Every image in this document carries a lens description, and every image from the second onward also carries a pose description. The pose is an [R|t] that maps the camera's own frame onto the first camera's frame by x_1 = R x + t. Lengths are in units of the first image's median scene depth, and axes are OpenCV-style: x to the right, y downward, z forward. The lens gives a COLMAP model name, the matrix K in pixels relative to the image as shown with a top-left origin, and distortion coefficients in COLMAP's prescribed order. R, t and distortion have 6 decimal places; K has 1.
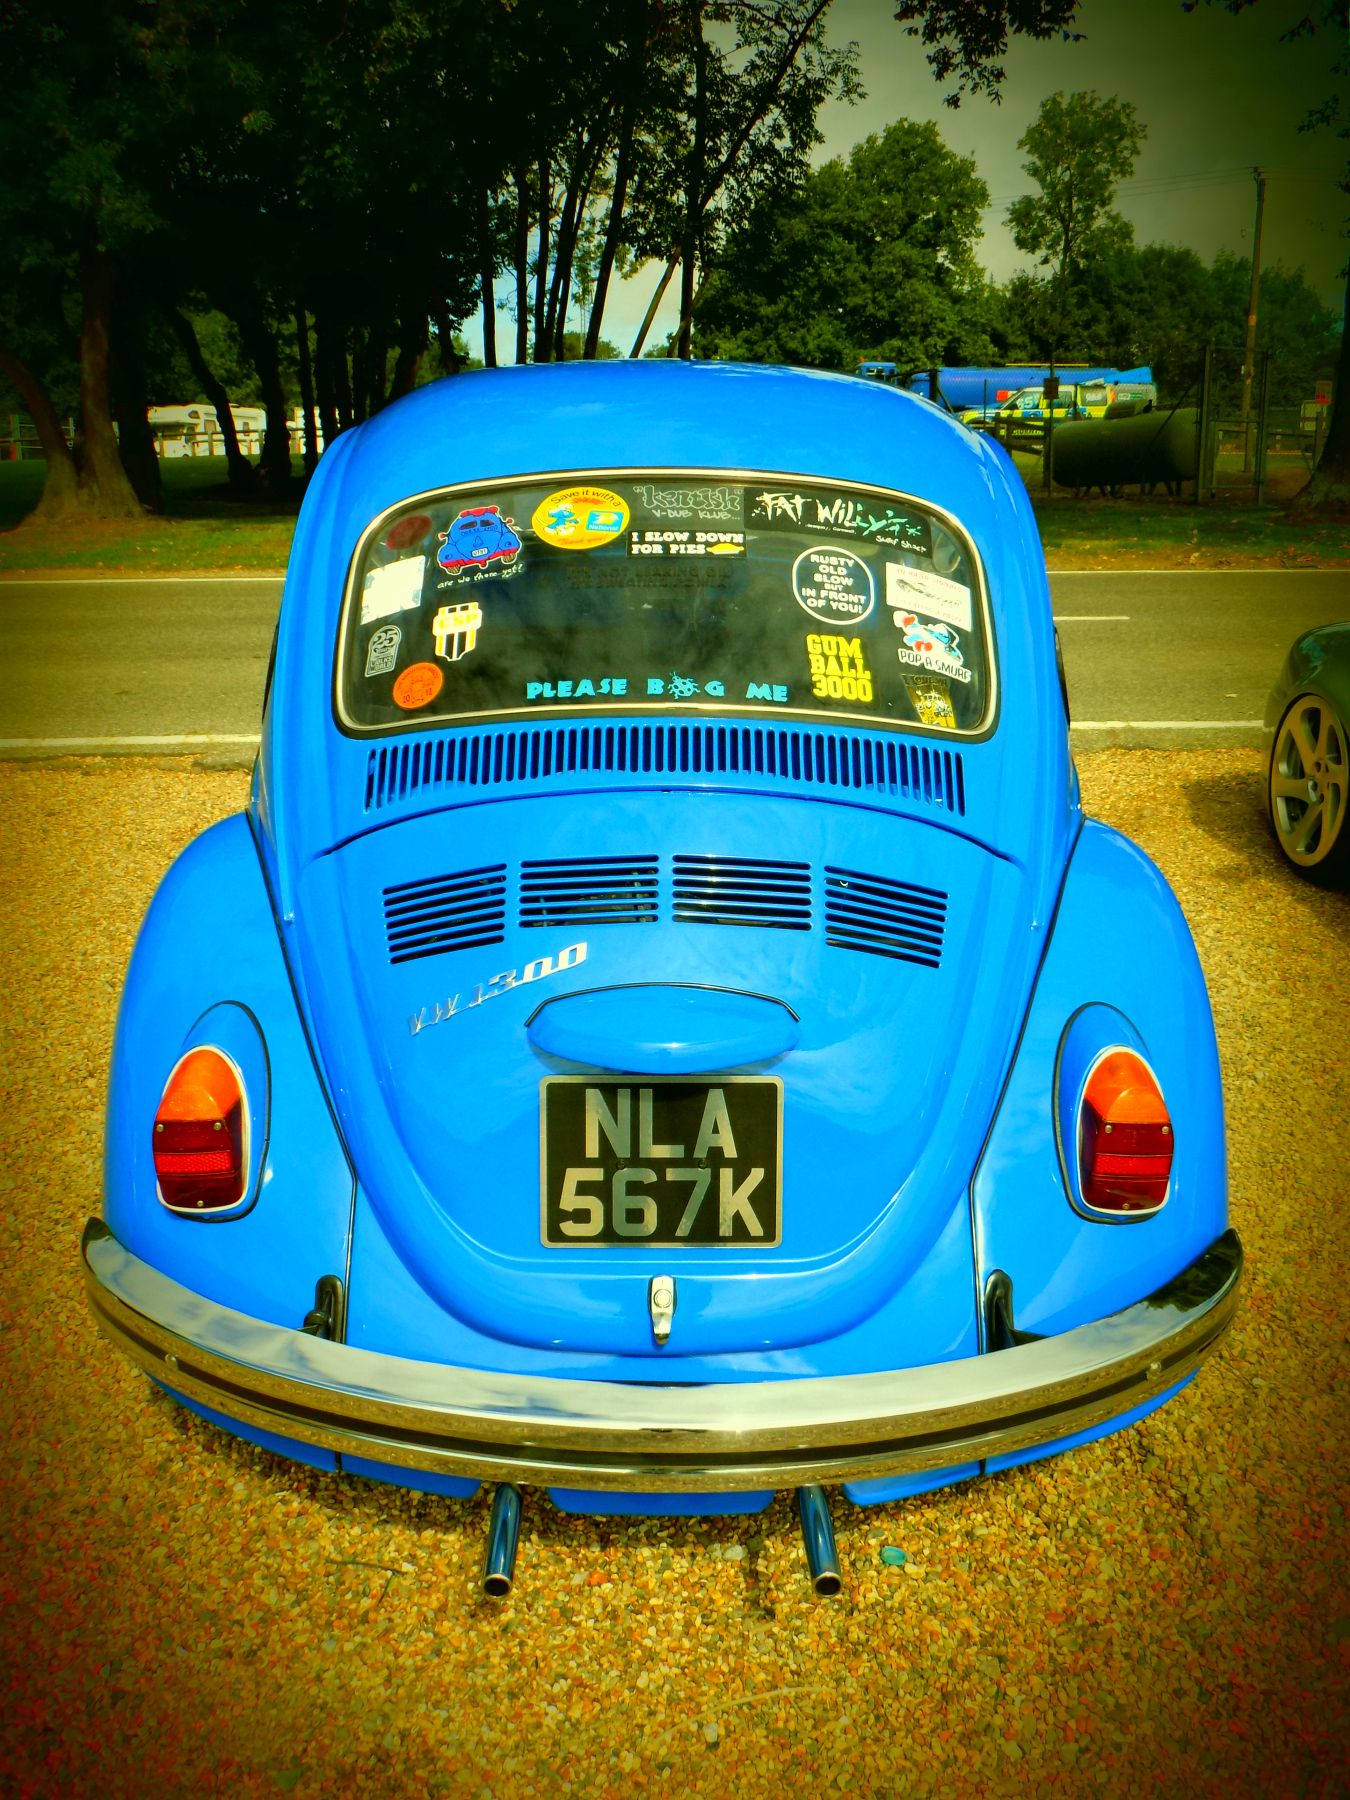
lens RADIAL K [[1594.7, 0, 675.0], [0, 1594.7, 900.0], [0, 0, 1]] dist [-0.007069, -0.000317]
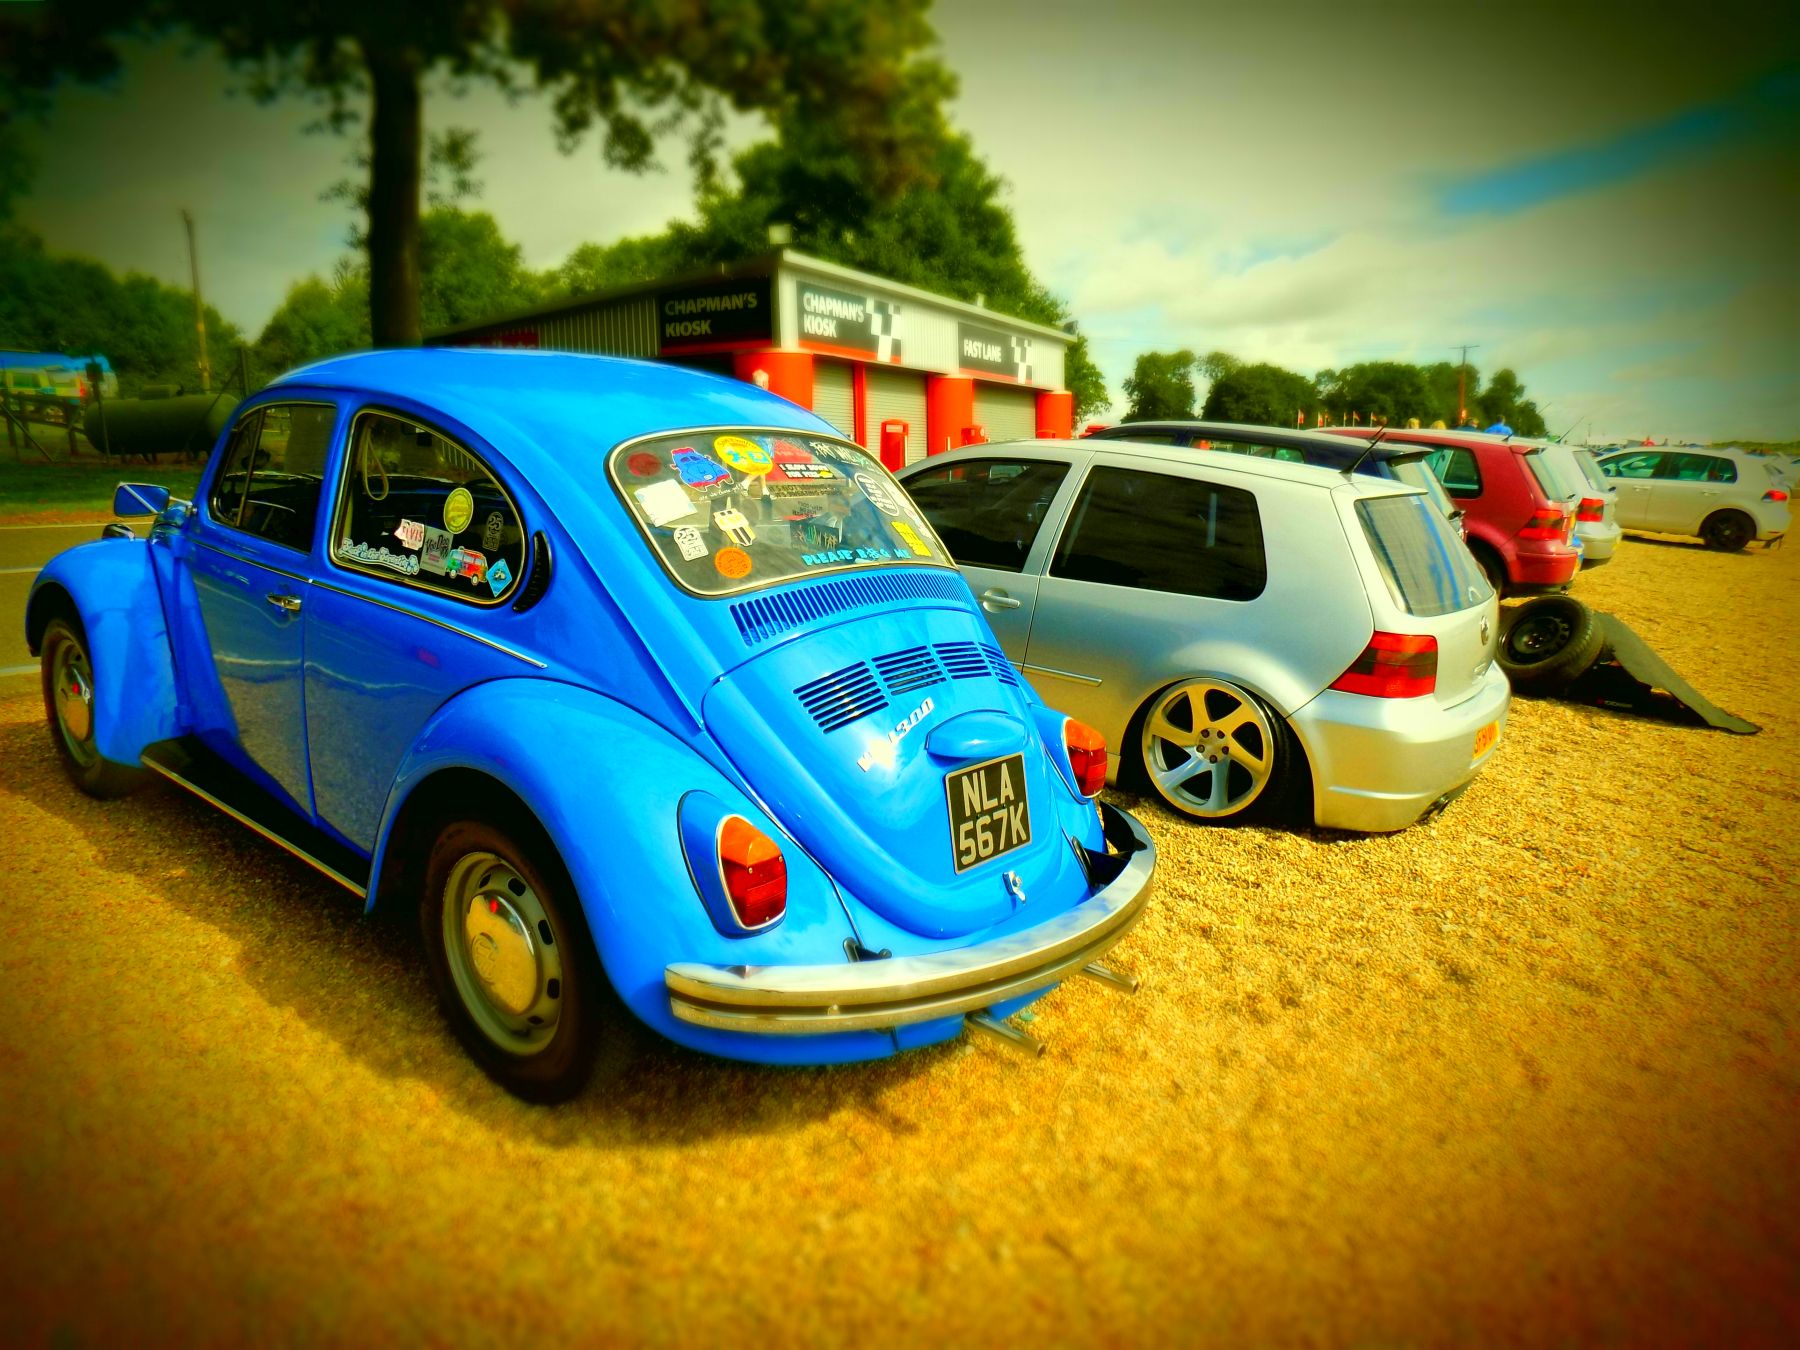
lens RADIAL K [[1217.7, 0, 900.0], [0, 1217.7, 675.0], [0, 0, 1]] dist [-0.030537, 0.000249]
pose [[0.629138, -0.124203, 0.767307, -1.058878], [0.183077, 0.983057, 0.009015, -0.014034], [-0.755426, 0.134805, 0.641217, 0.180527]]
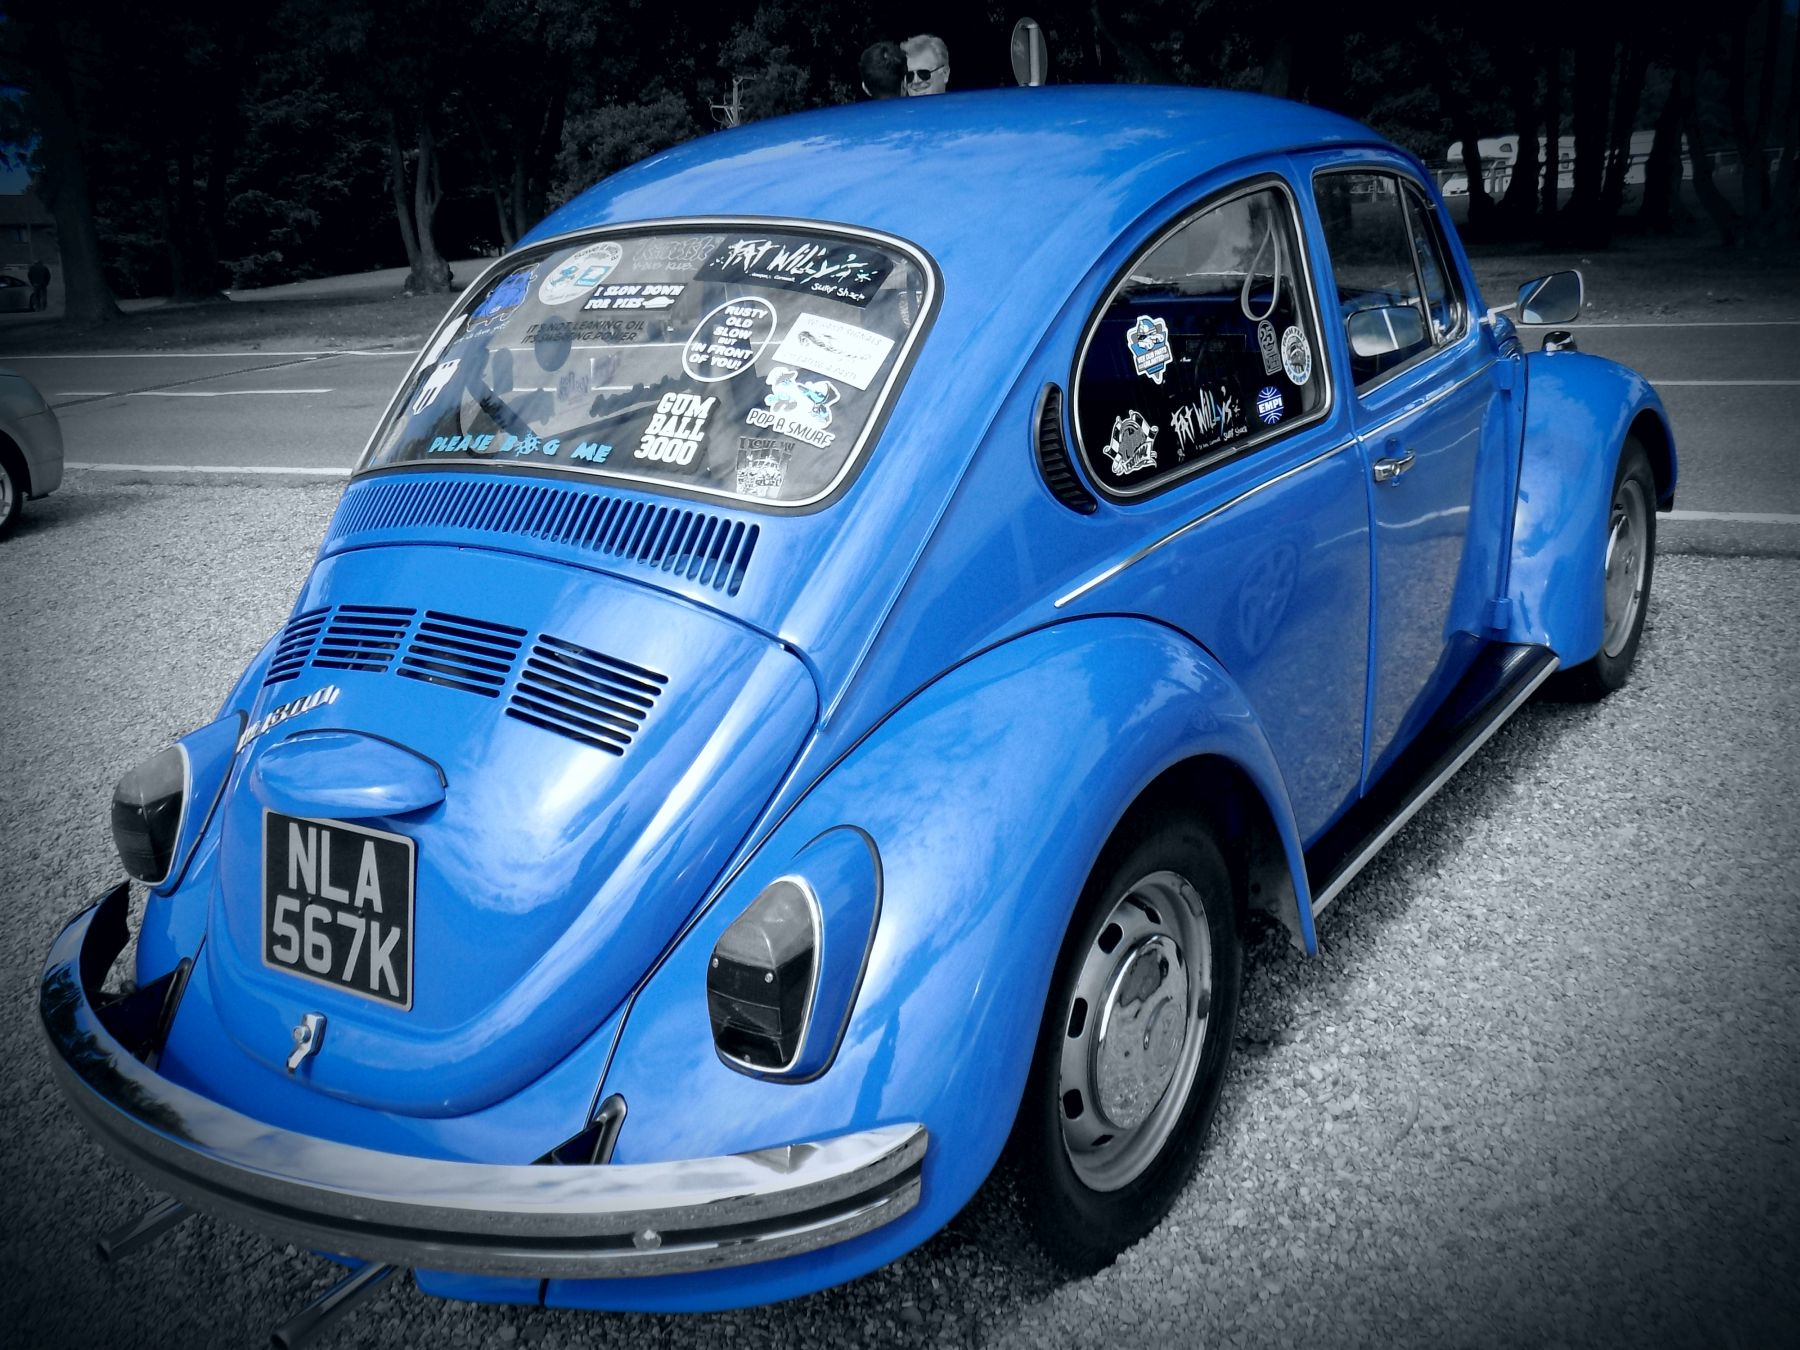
lens RADIAL K [[1735.8, 0, 900.0], [0, 1735.8, 675.0], [0, 0, 1]] dist [0.001959, 0.013238]
pose [[0.812689, 0.099173, -0.574196, 0.883720], [-0.102431, 0.994380, 0.026769, -0.047690], [0.573623, 0.037061, 0.818280, 0.280041]]
